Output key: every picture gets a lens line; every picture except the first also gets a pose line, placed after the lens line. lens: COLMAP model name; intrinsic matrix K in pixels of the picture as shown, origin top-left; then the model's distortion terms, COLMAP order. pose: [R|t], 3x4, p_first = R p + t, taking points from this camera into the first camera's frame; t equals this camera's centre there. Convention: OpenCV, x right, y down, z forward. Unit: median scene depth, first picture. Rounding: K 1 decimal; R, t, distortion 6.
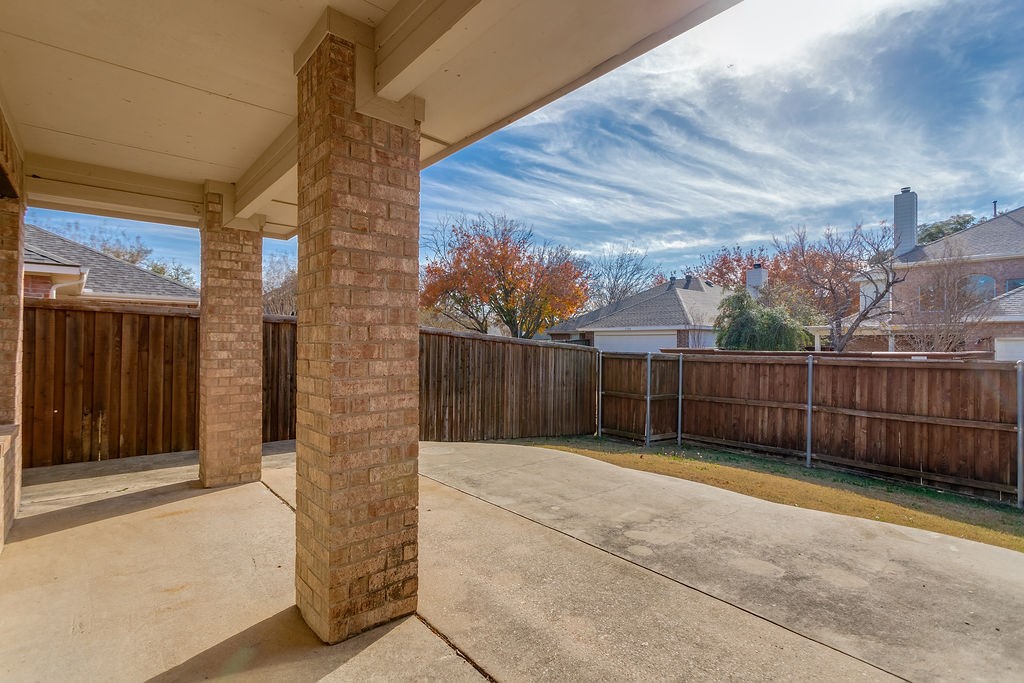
lens RADIAL K [[493.8, 0, 492.8], [0, 493.8, 342.2], [0, 0, 1]] dist [0.000238, -0.000132]
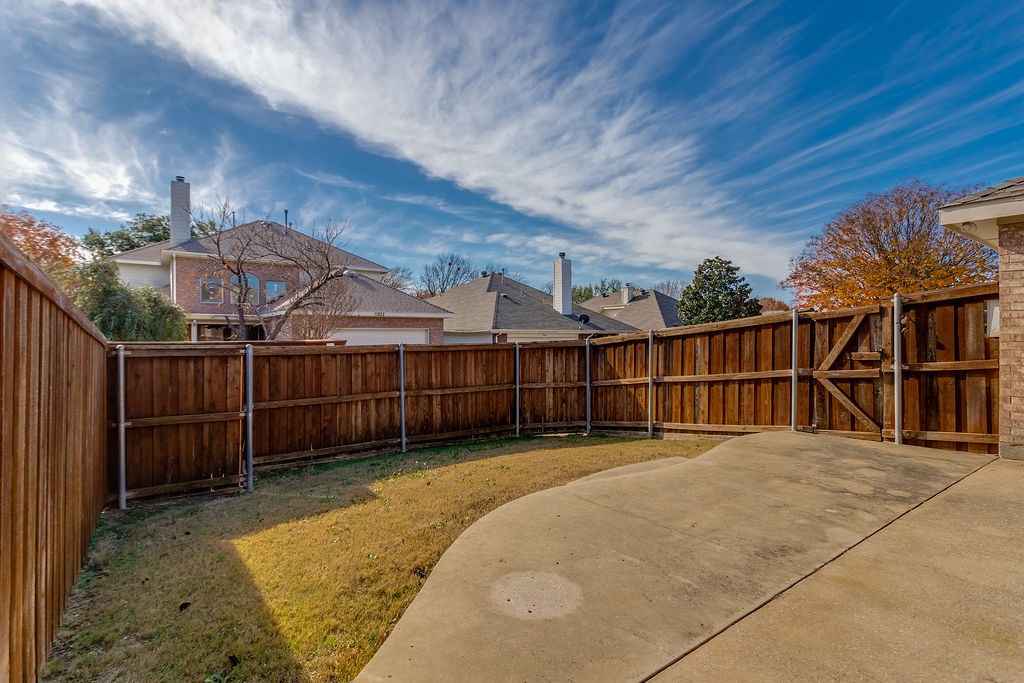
lens RADIAL K [[493.8, 0, 499.9], [0, 493.8, 331.8], [0, 0, 1]] dist [0.000238, -0.000132]
pose [[0.044050, 0.000605, 0.999029, -0.332074], [-0.002672, 0.999996, -0.000488, 0.002096], [-0.999026, -0.002648, 0.044052, 0.662293]]
